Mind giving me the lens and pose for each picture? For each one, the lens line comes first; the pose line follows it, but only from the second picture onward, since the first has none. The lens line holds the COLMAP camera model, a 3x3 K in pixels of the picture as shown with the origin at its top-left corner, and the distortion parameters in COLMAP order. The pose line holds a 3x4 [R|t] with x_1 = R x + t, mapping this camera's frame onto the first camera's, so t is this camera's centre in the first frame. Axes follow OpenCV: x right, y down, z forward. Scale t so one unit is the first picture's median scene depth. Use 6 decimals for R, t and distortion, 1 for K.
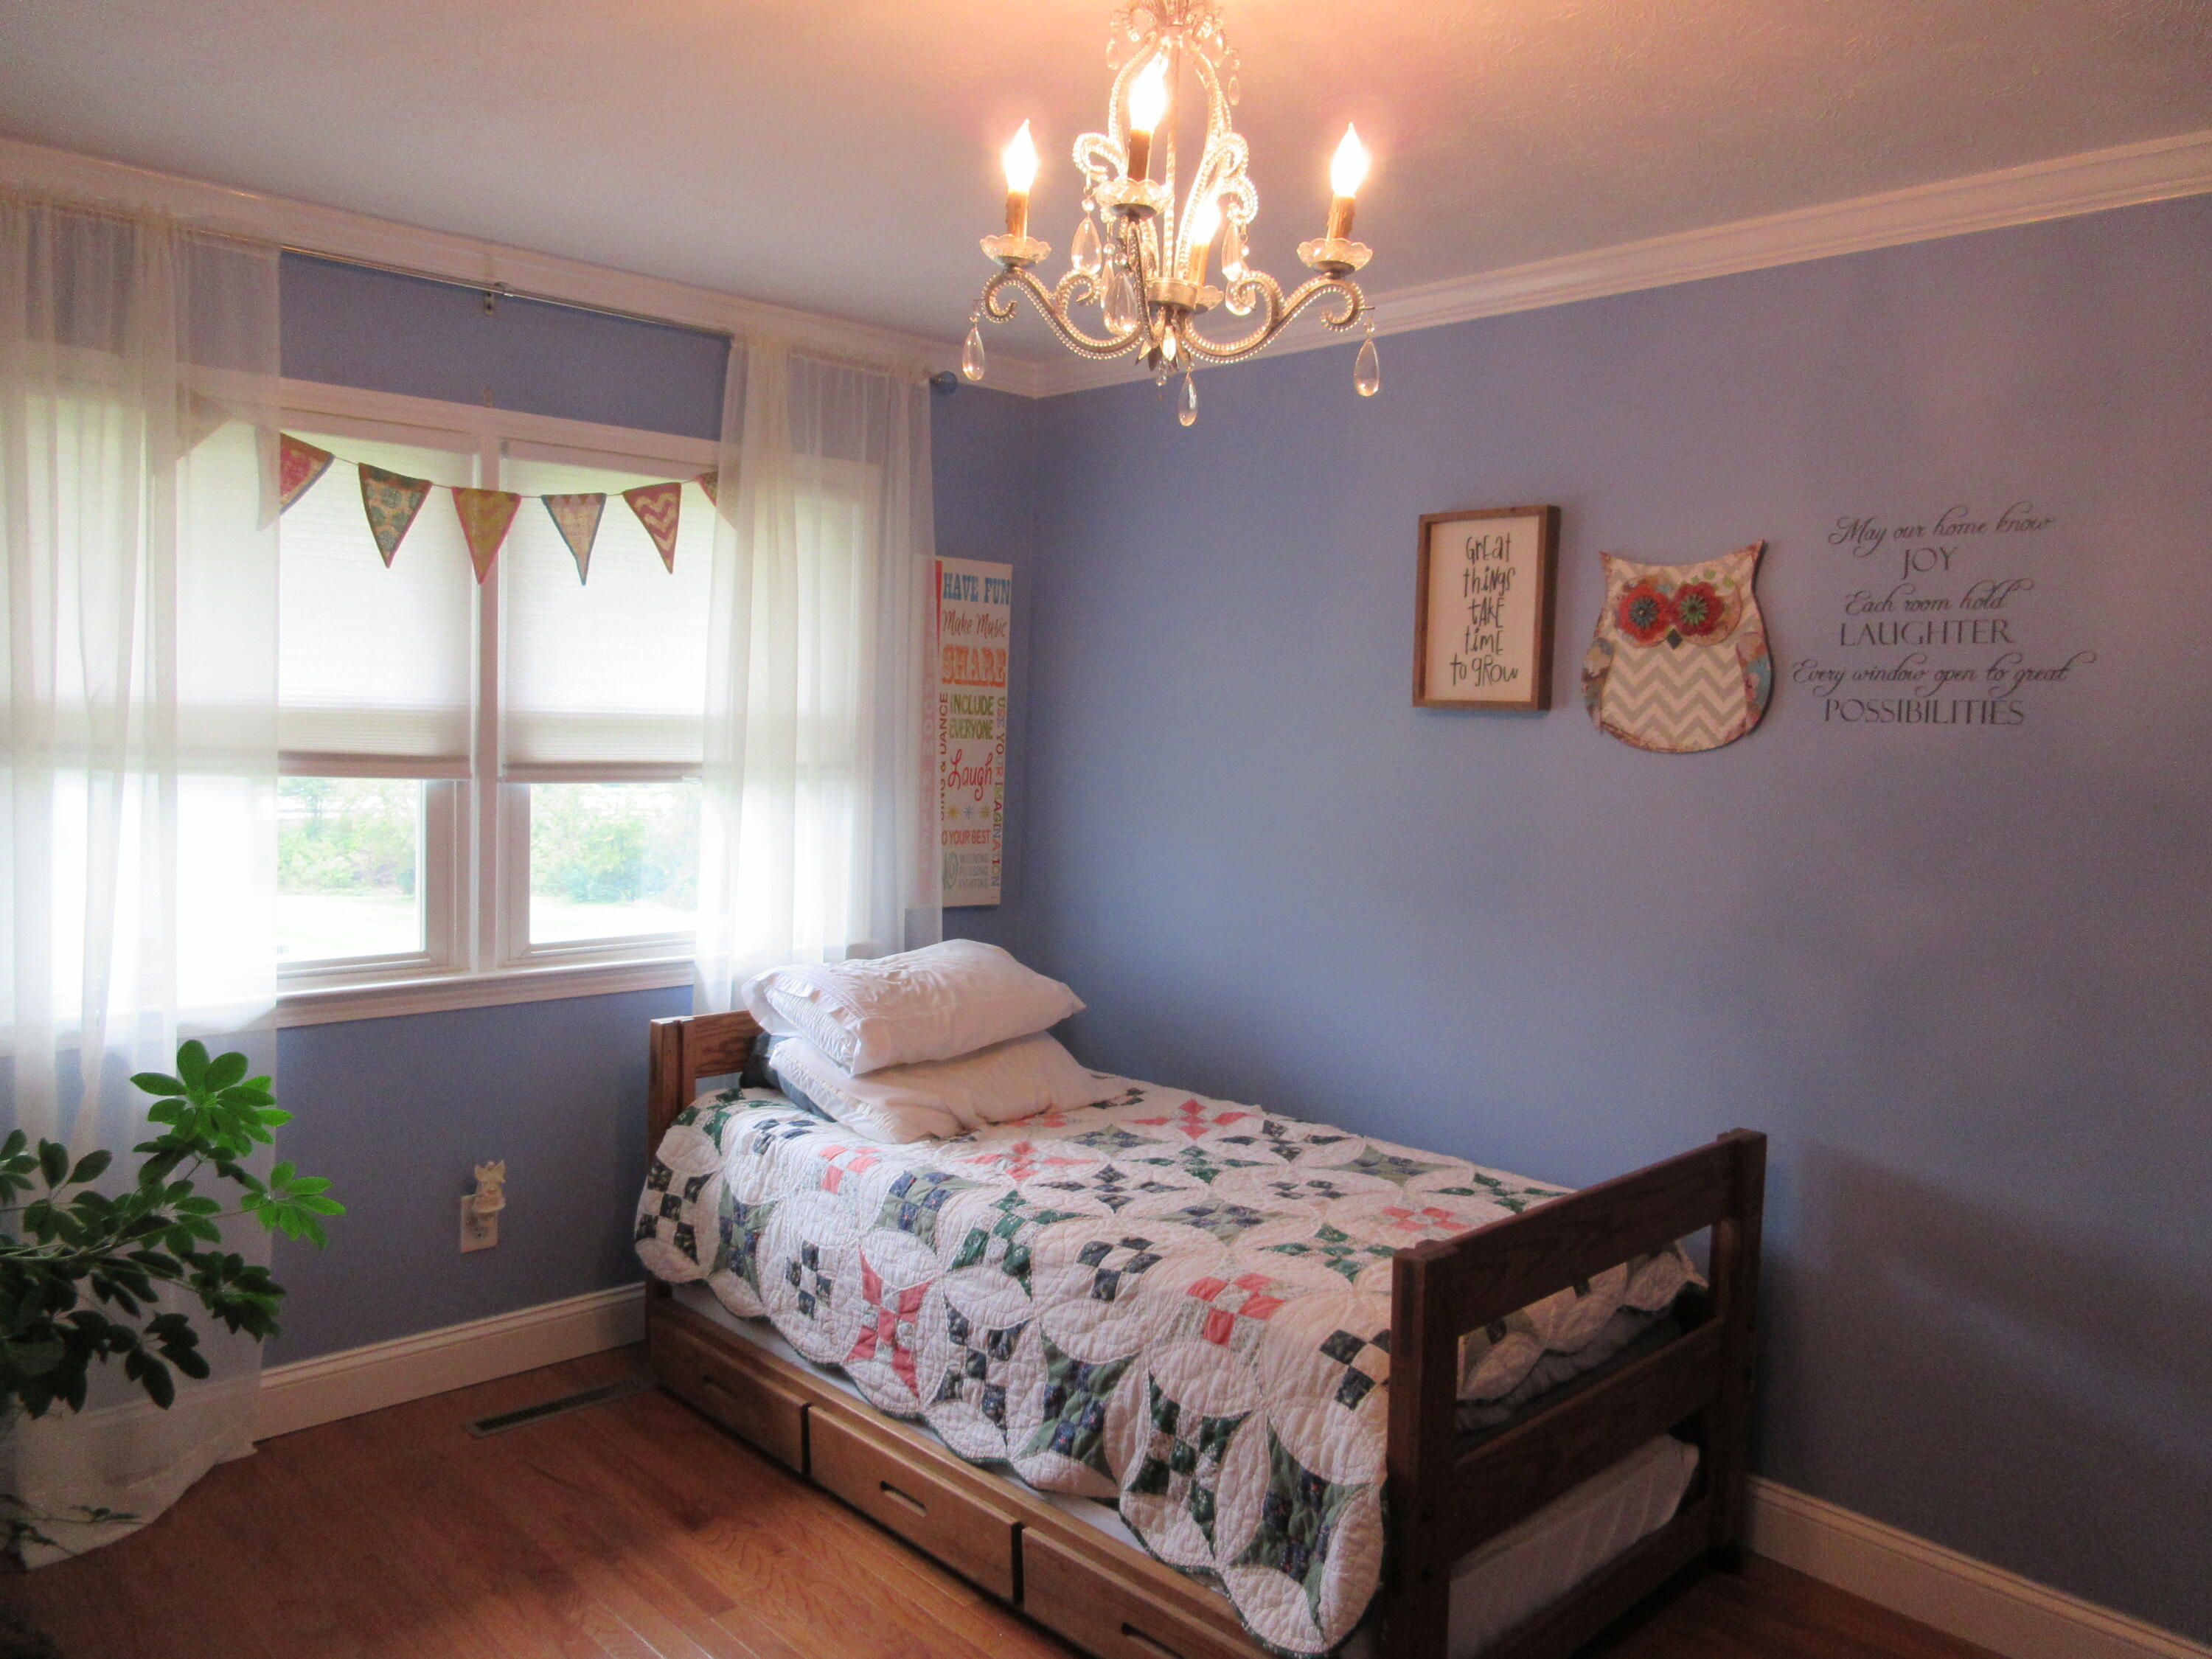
lens RADIAL K [[1654.6, 0, 1106.0], [0, 1654.6, 817.8], [0, 0, 1]] dist [0.022908, -0.005707]
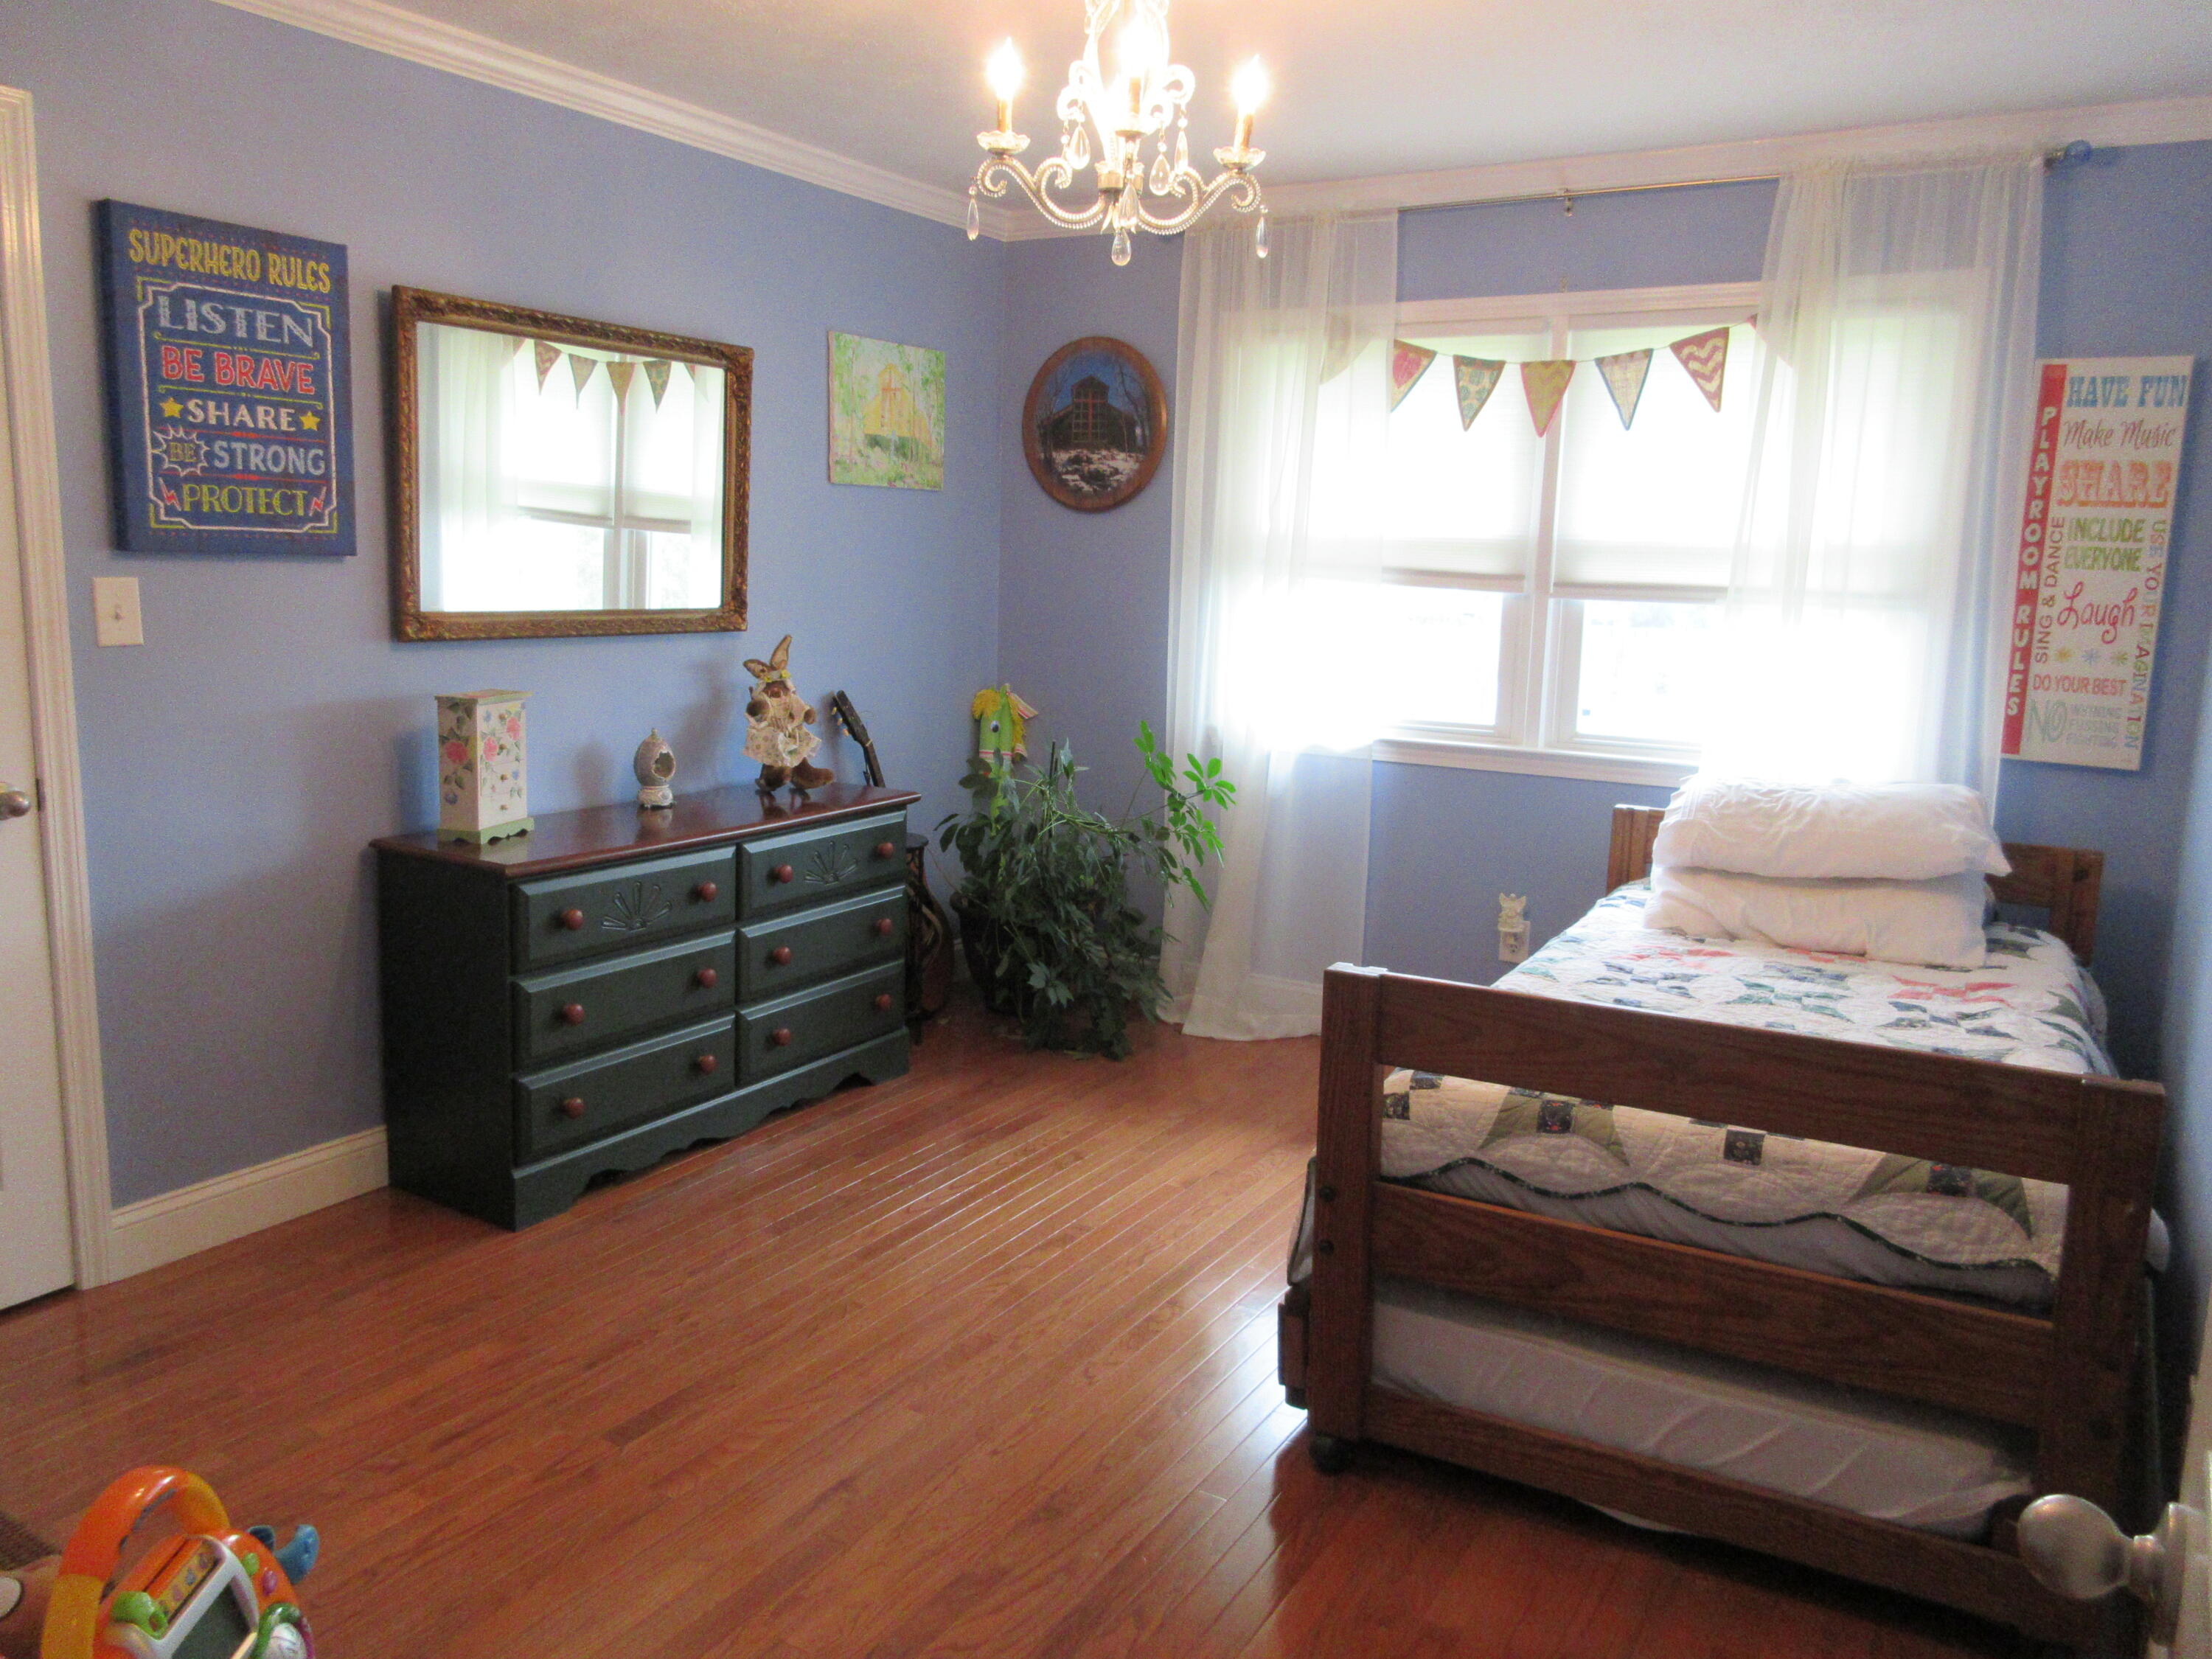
lens RADIAL K [[1654.6, 0, 1109.9], [0, 1654.6, 830.6], [0, 0, 1]] dist [0.022908, -0.005707]
pose [[0.293171, 0.139997, -0.945755, 0.713794], [-0.080447, 0.989325, 0.121509, 0.026205], [0.952670, 0.040460, 0.301303, 0.298532]]
